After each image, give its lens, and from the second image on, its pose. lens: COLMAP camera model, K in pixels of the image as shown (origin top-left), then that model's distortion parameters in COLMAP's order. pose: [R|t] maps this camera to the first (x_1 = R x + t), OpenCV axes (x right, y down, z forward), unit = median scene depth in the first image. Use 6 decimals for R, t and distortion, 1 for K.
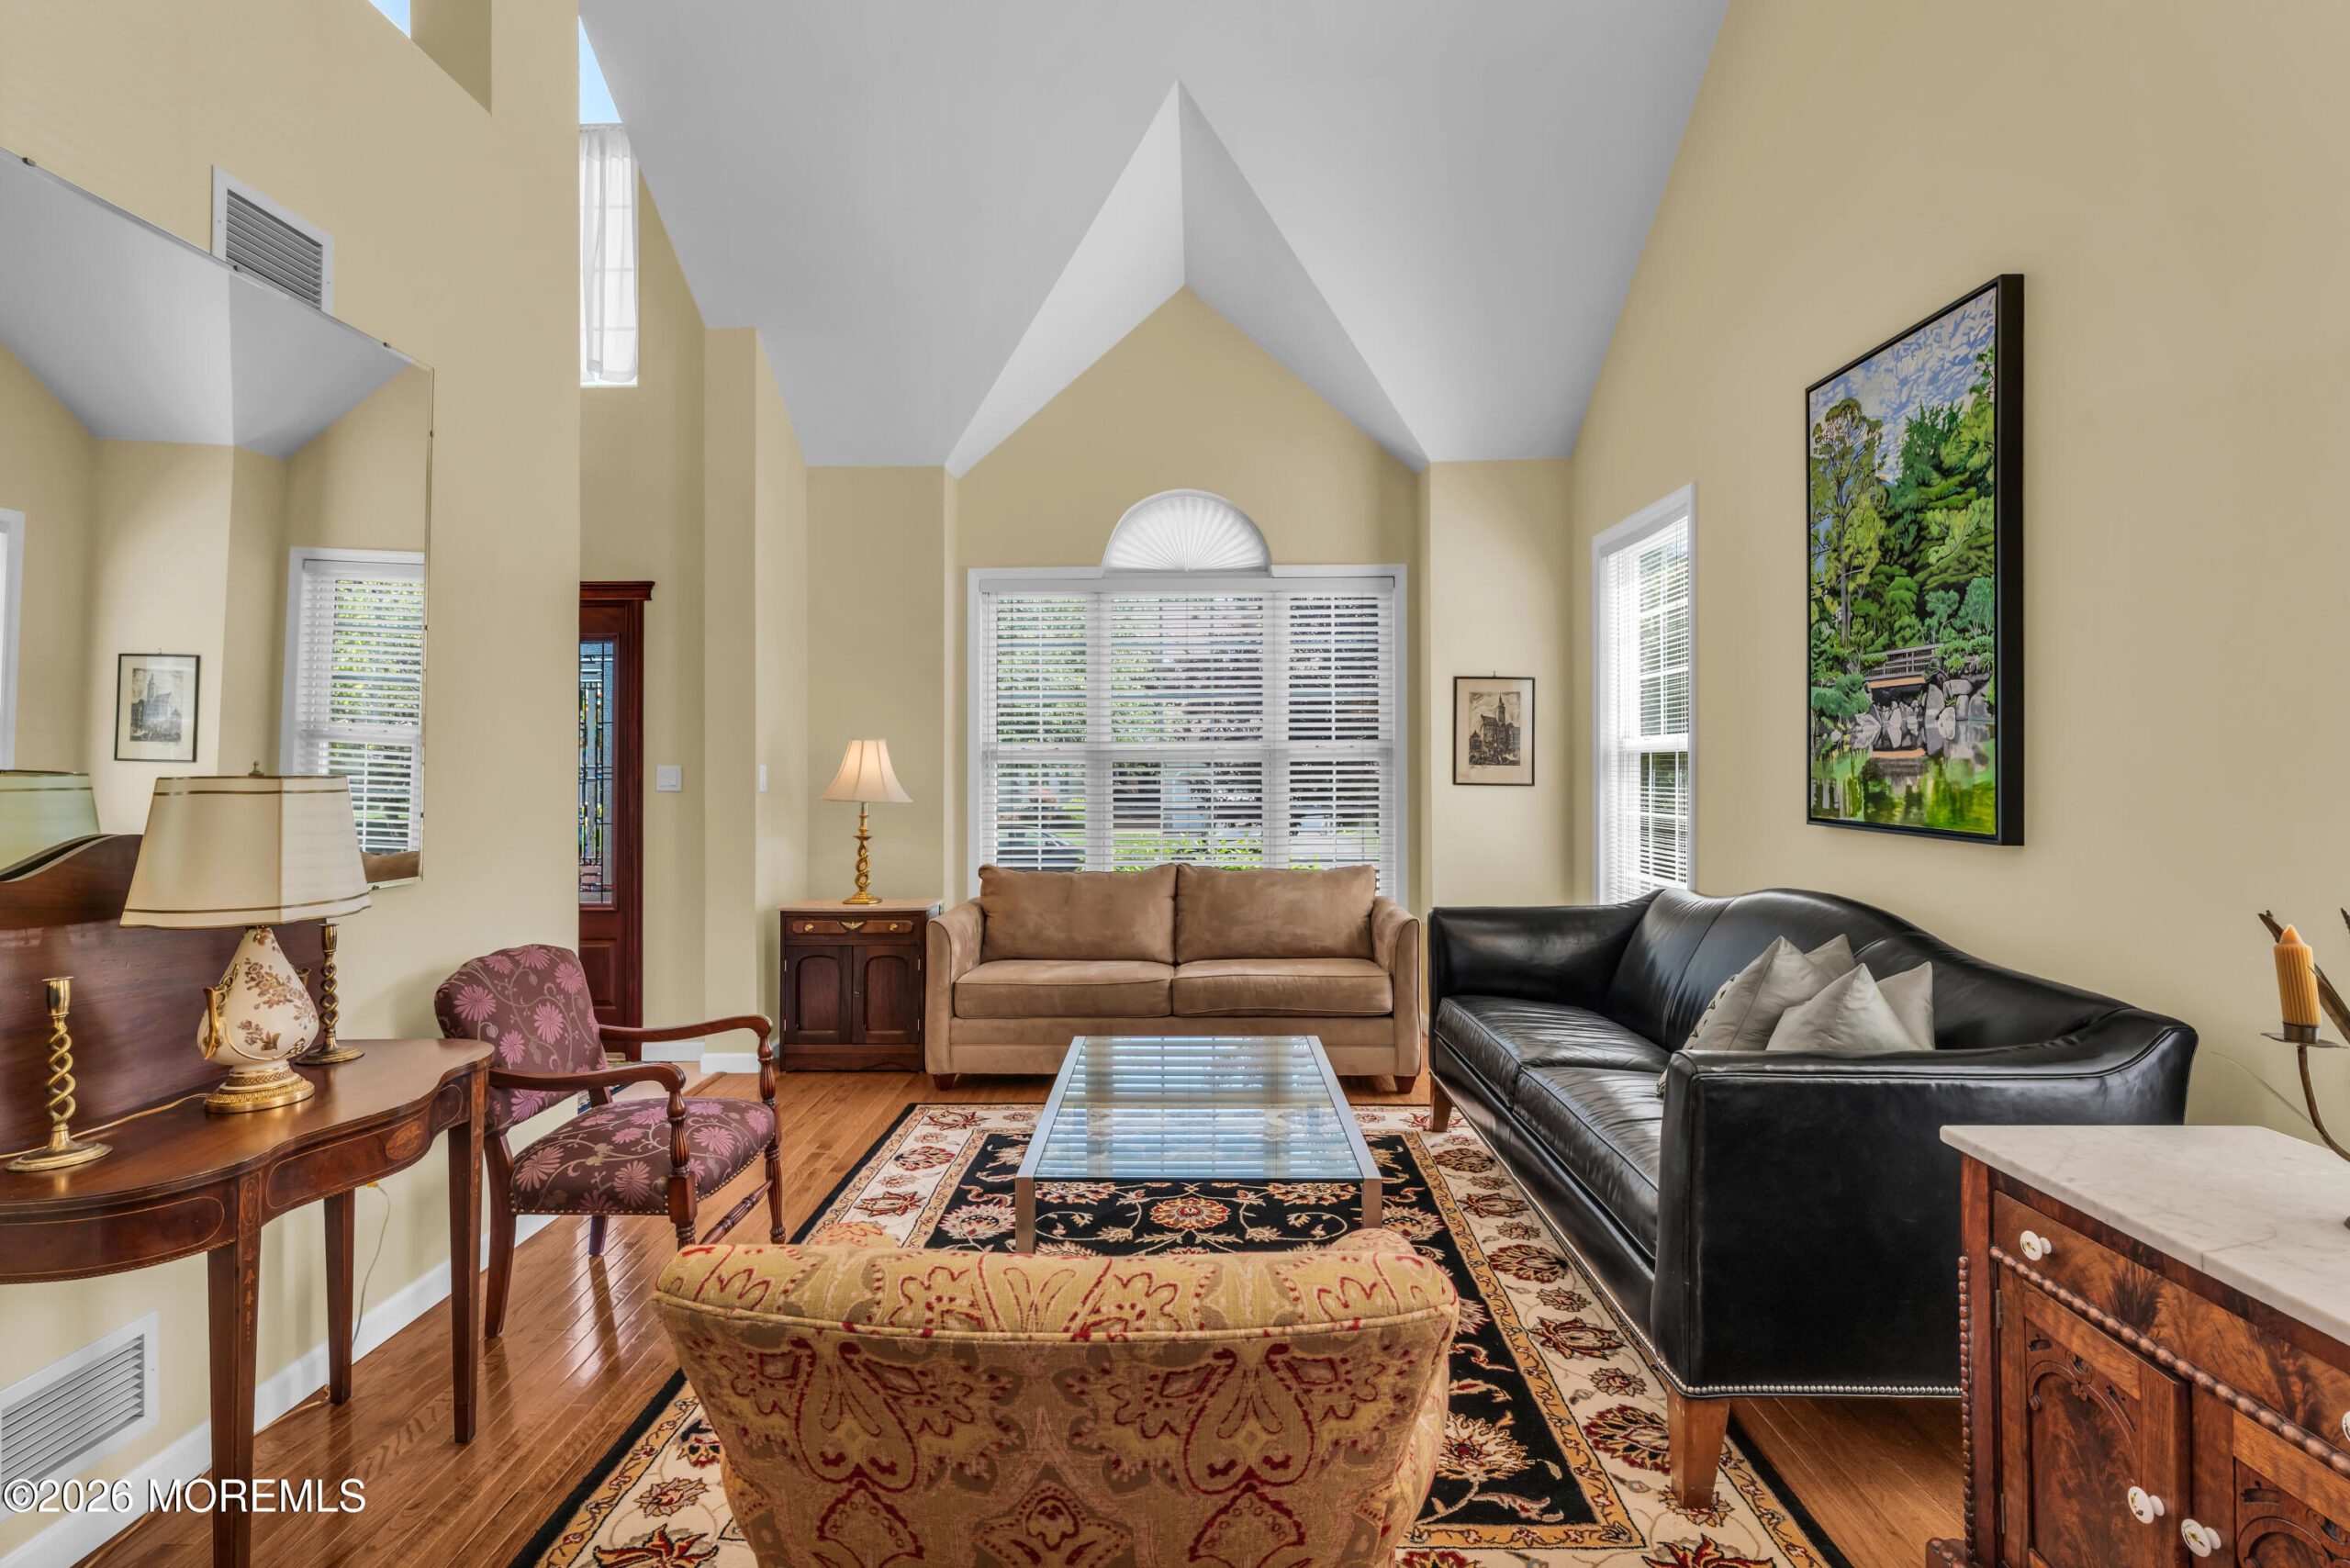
lens RADIAL K [[1129.4, 0, 1179.6], [0, 1129.4, 768.7], [0, 0, 1]] dist [-0.001544, -0.000775]
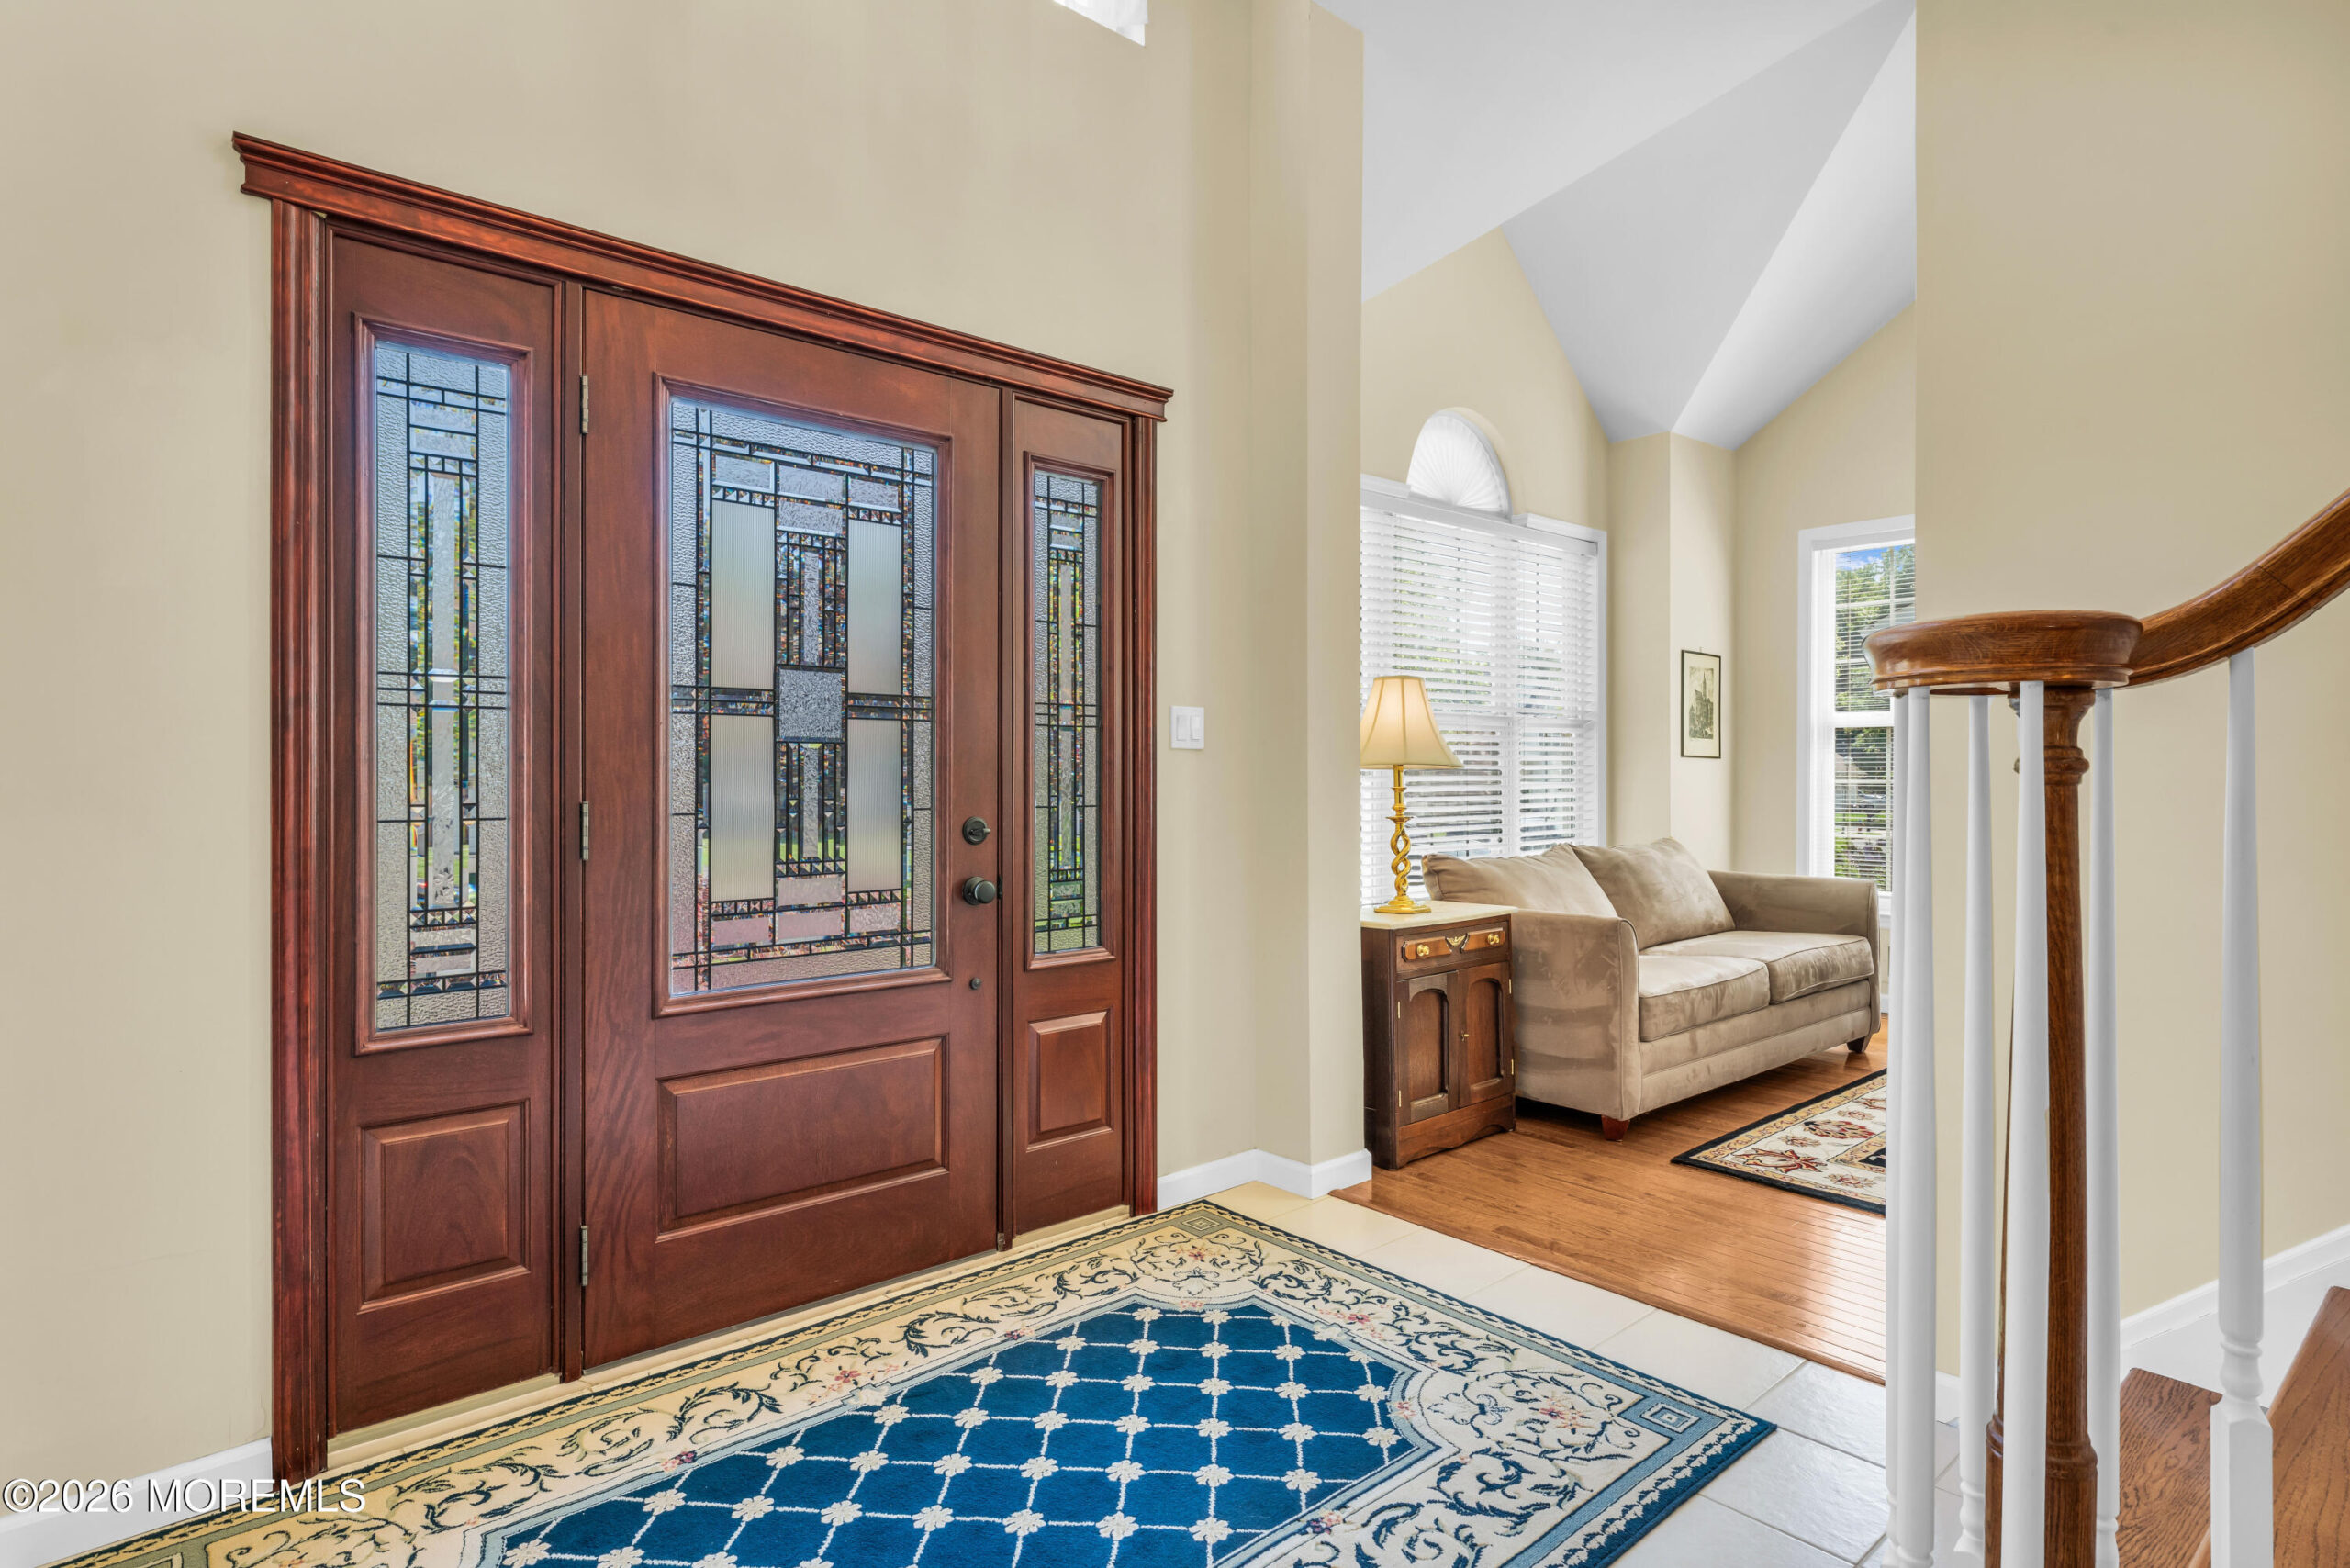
lens RADIAL K [[1229.6, 0, 1178.3], [0, 1229.6, 775.8], [0, 0, 1]] dist [-0.000493, -0.000549]
pose [[0.745547, 0.001132, 0.666452, -0.893576], [-0.003224, 0.999993, 0.001908, 0.033224], [-0.666445, -0.003572, 0.745545, 0.522443]]
